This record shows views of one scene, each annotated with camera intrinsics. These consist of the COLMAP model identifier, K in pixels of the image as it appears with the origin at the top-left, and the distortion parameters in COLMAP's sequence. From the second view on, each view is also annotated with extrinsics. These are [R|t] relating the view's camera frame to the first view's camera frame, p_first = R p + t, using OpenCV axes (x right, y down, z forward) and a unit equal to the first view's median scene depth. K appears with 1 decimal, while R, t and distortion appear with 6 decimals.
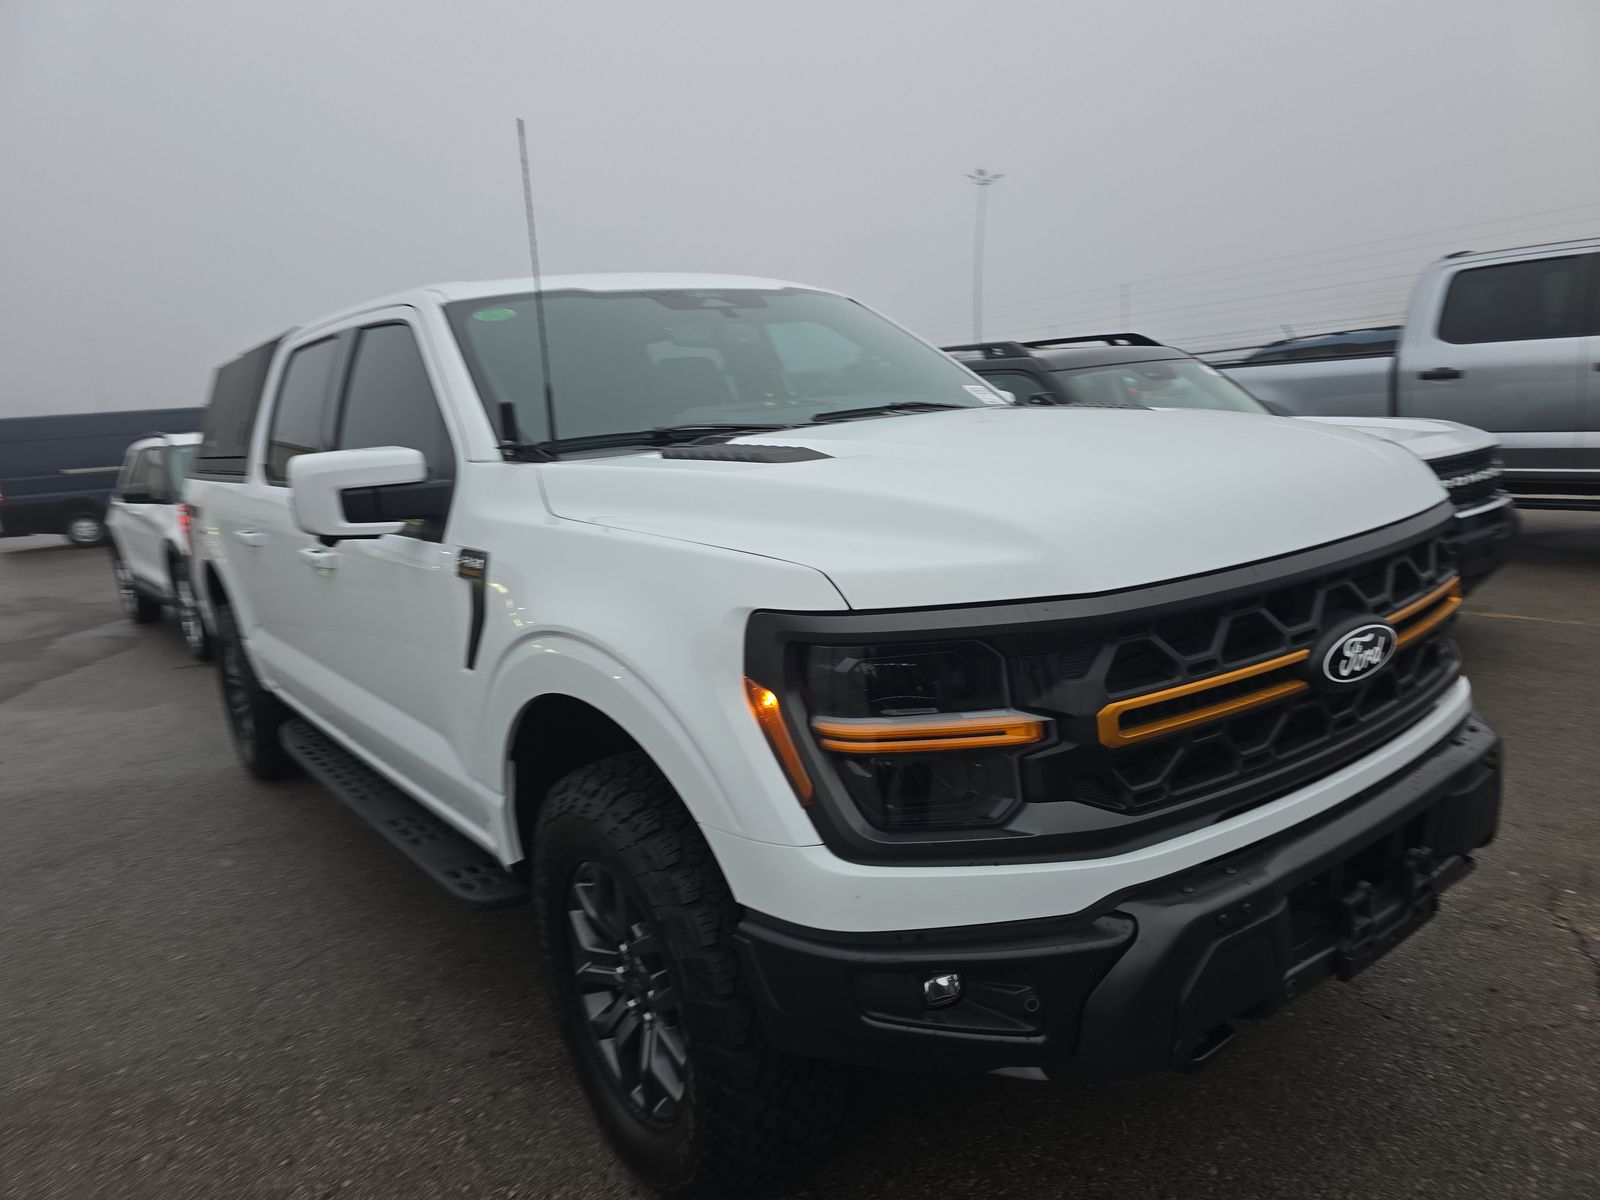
lens RADIAL K [[1116.0, 0, 800.4], [0, 1116.0, 606.3], [0, 0, 1]] dist [0.071165, -0.054174]
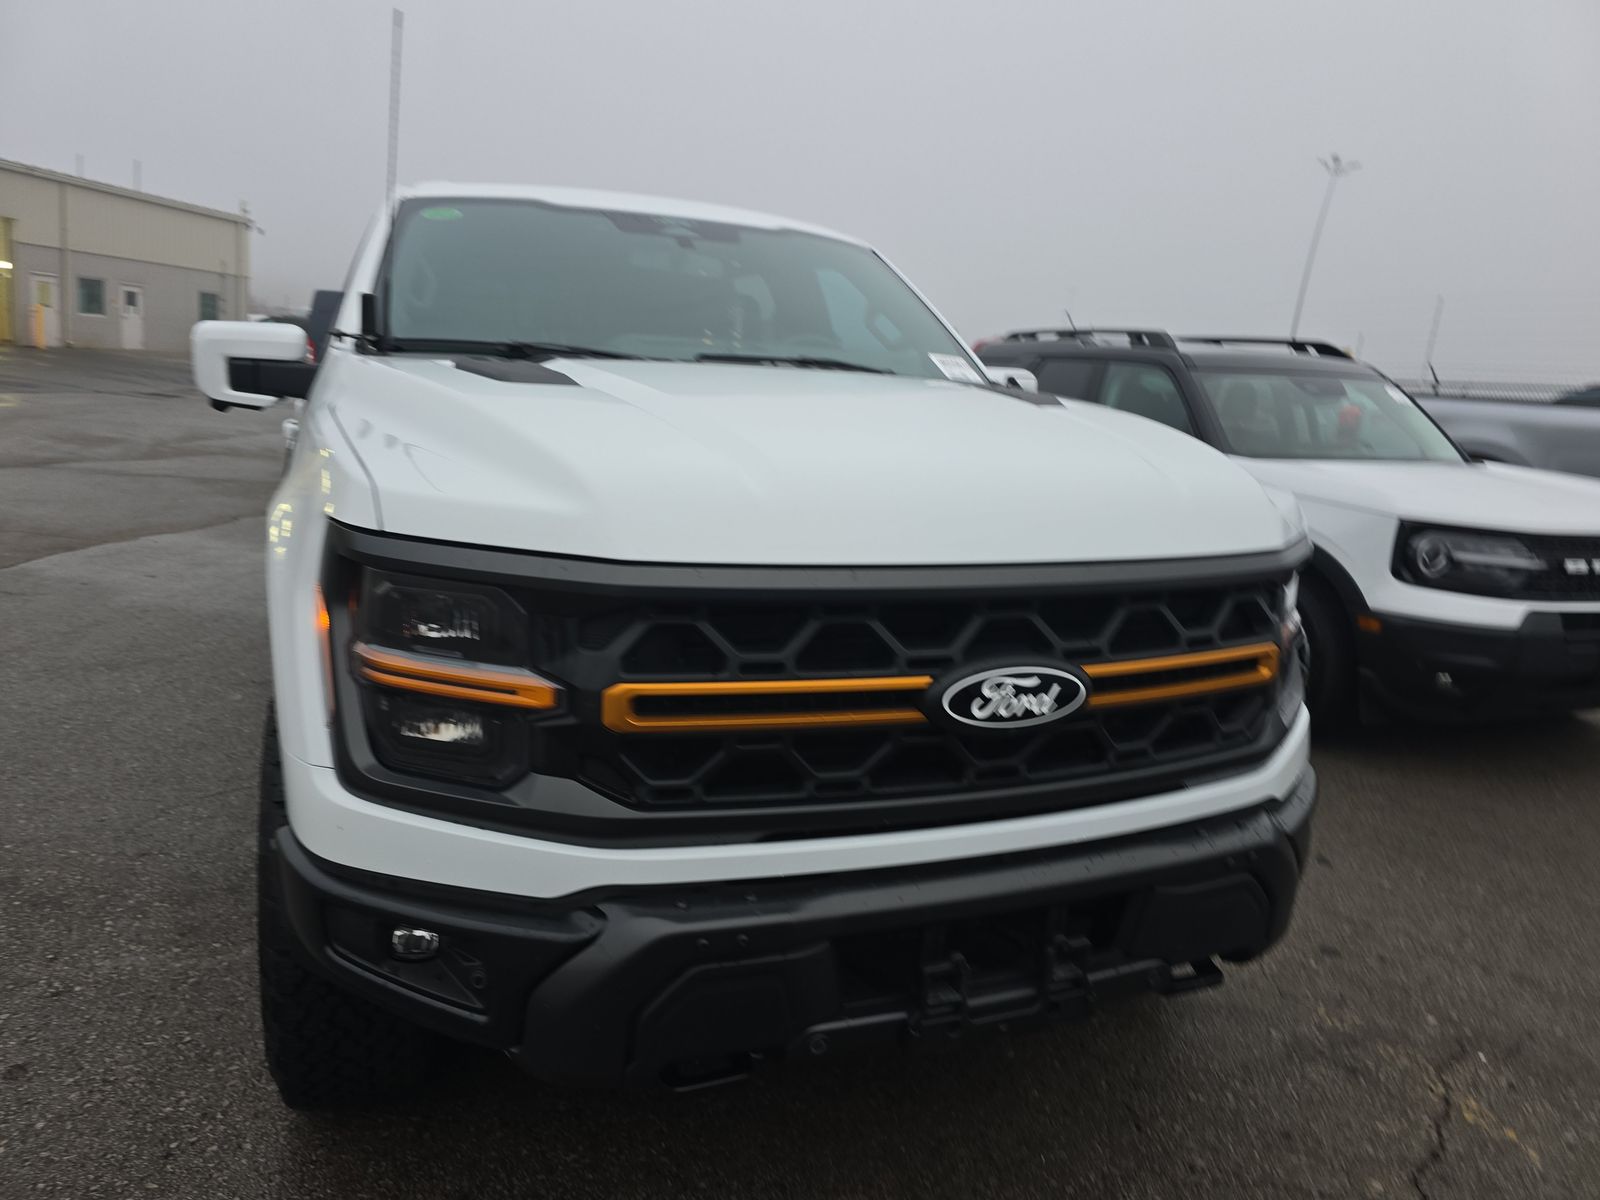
lens RADIAL K [[1119.8, 0, 800.0], [0, 1119.8, 600.0], [0, 0, 1]] dist [0.052033, -0.044251]
pose [[0.955729, 0.190173, -0.224534, 0.521990], [-0.183506, 0.981726, 0.050397, -0.045172], [0.230015, -0.006963, 0.973162, 0.130370]]
